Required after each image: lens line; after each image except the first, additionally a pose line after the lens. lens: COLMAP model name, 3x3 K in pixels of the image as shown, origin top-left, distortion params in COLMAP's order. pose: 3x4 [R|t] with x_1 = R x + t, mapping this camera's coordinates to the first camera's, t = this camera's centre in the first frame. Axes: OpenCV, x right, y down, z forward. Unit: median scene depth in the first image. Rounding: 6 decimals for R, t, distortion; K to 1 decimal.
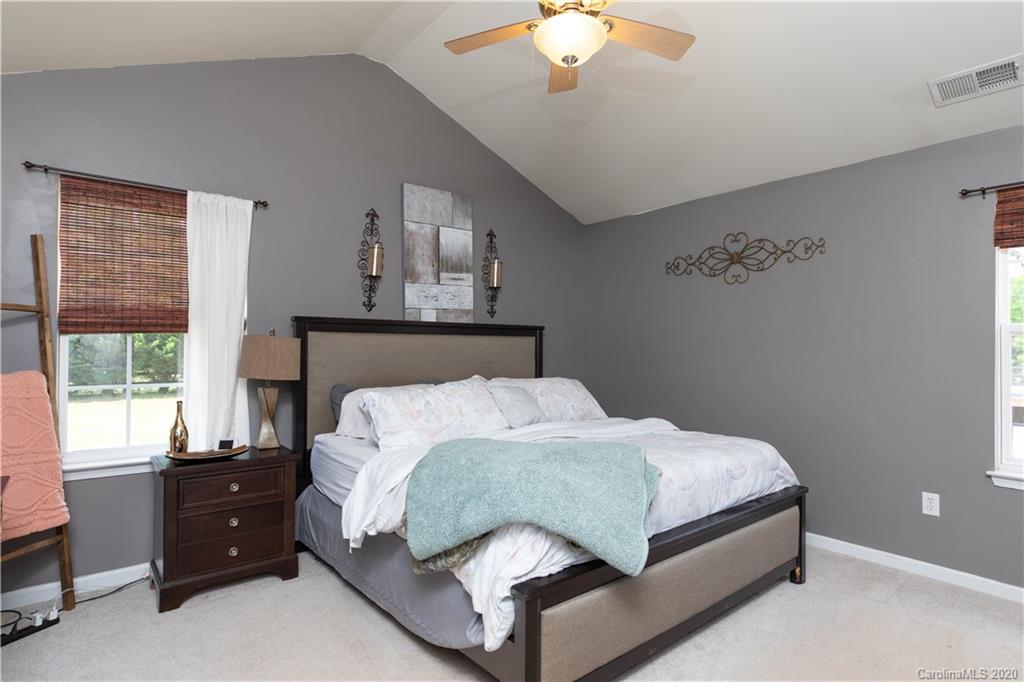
lens RADIAL K [[533.4, 0, 512.0], [0, 533.4, 341.0], [0, 0, 1]] dist [-0.045530, 0.017242]
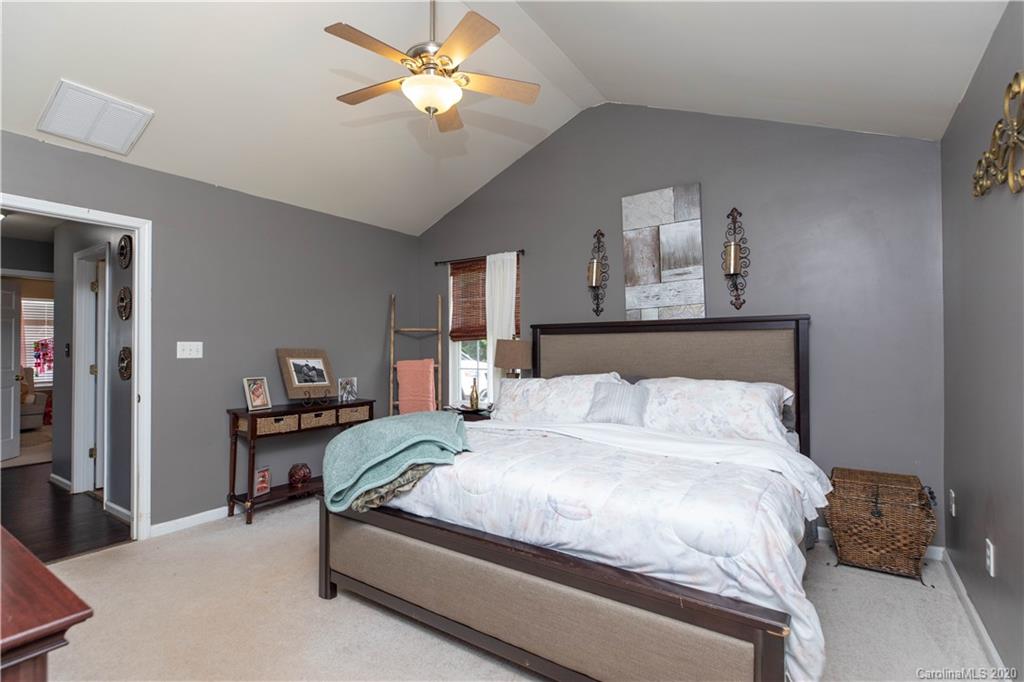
lens RADIAL K [[477.9, 0, 512.0], [0, 477.9, 341.0], [0, 0, 1]] dist [-0.002678, -0.001806]
pose [[0.279718, -0.026506, -0.959716, 0.677868], [0.018065, 0.999587, -0.022342, 0.020552], [0.959912, -0.011088, 0.280082, 0.487383]]
